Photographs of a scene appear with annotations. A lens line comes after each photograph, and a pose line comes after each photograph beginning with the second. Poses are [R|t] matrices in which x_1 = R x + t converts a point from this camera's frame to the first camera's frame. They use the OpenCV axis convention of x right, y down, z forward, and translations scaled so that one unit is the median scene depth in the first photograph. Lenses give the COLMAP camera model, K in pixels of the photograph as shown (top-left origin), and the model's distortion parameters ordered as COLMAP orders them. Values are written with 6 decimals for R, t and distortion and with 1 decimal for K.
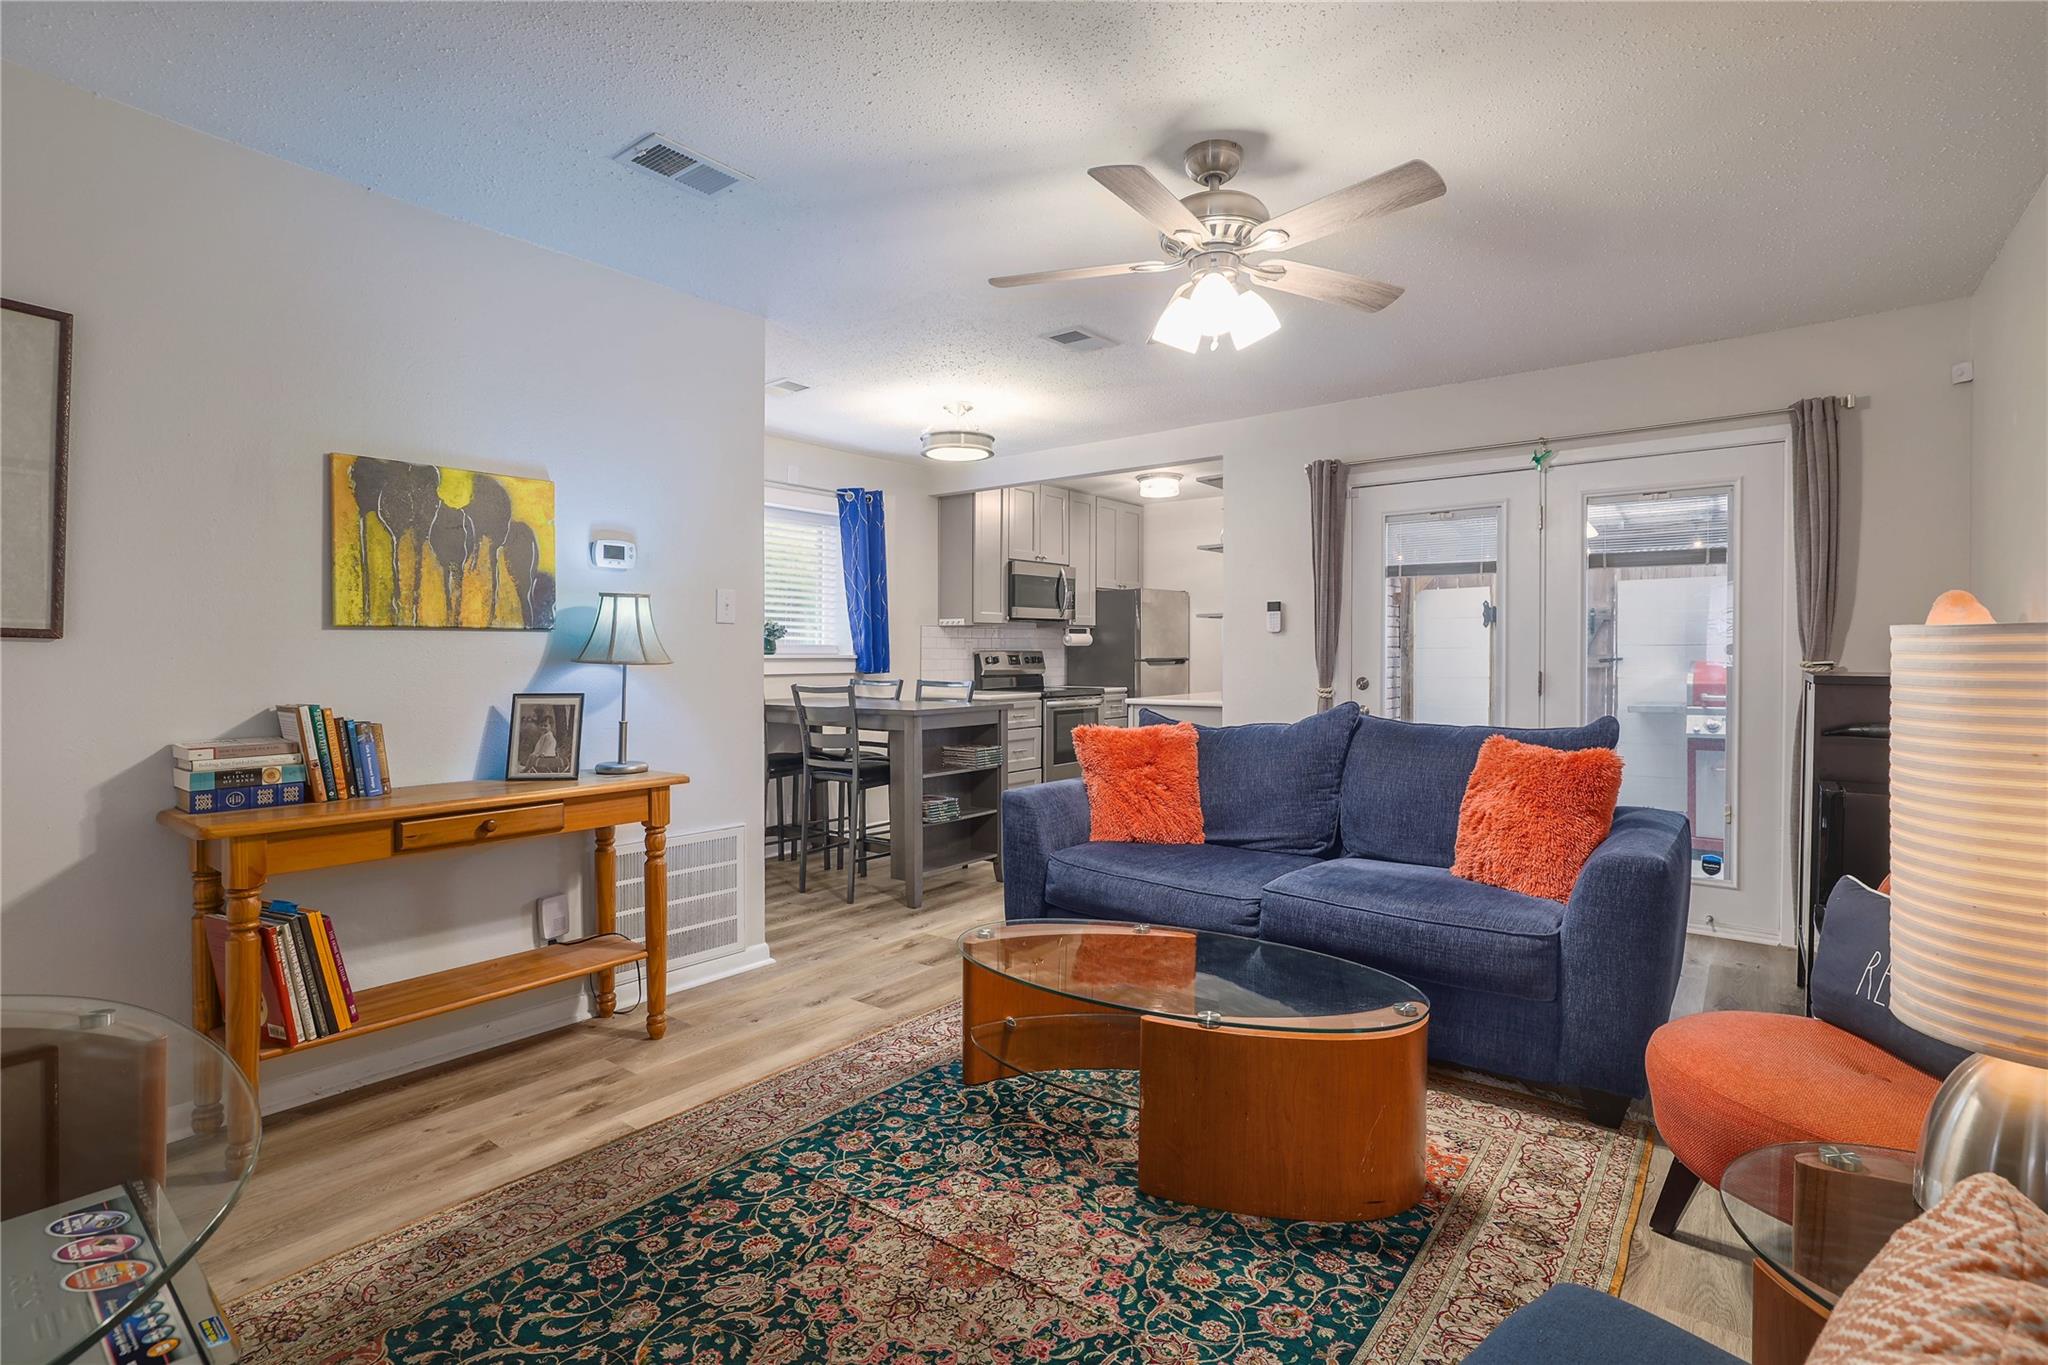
lens RADIAL K [[974.4, 0, 1024.7], [0, 974.4, 669.7], [0, 0, 1]] dist [-0.000580, 0.000094]
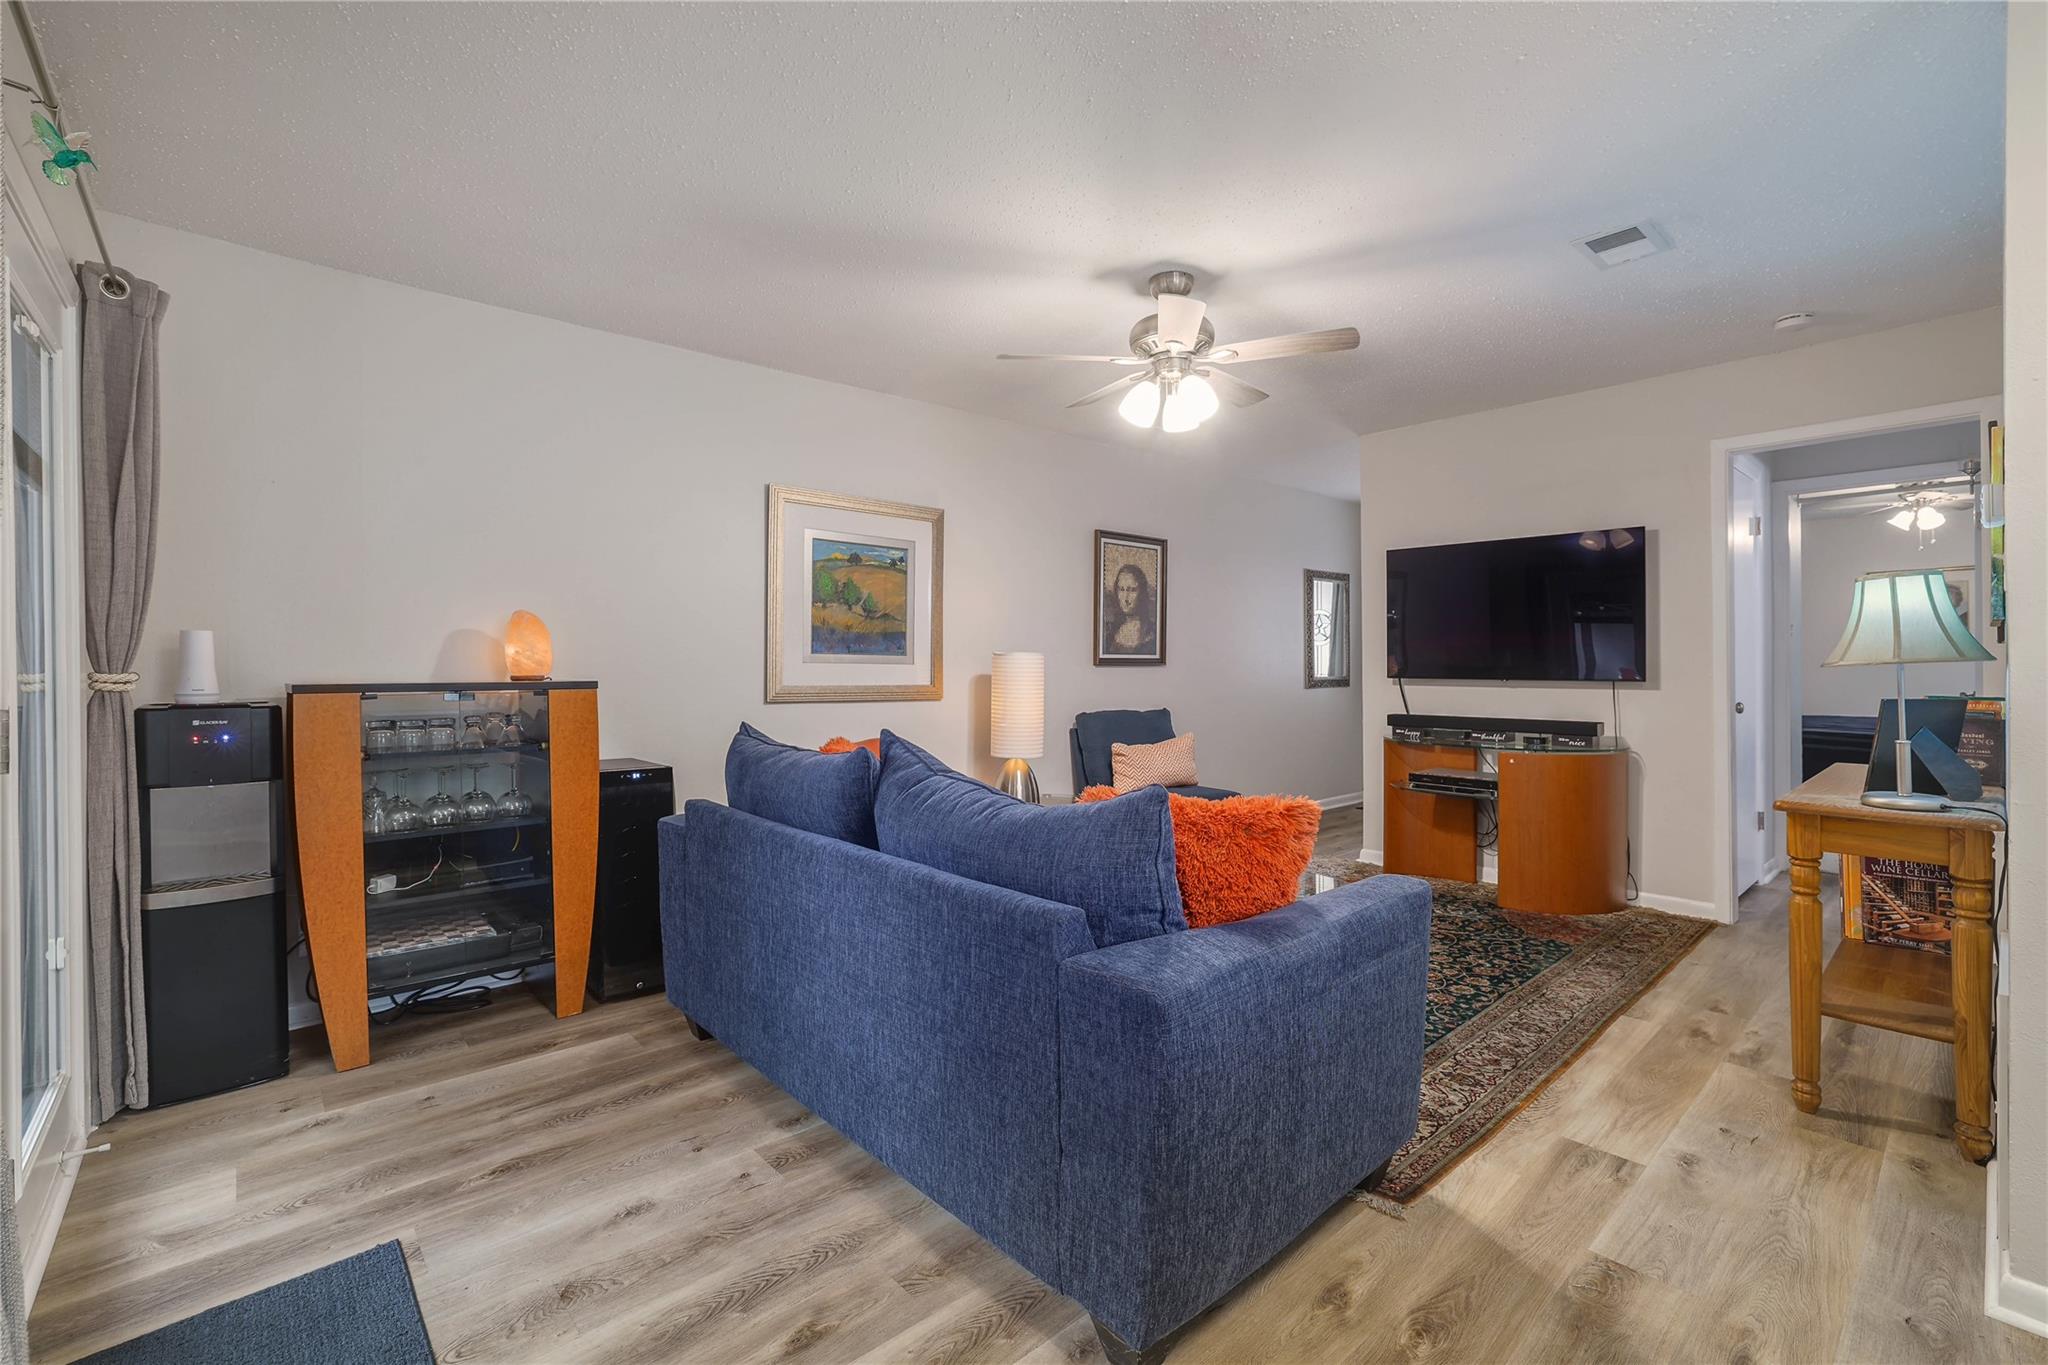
lens RADIAL K [[880.0, 0, 1020.6], [0, 880.0, 674.4], [0, 0, 1]] dist [0.001246, 0.000104]
pose [[-0.979918, 0.011308, 0.199082, 0.160030], [0.014473, 0.999791, 0.014449, -0.025997], [-0.198877, 0.017040, -0.979876, 2.220348]]
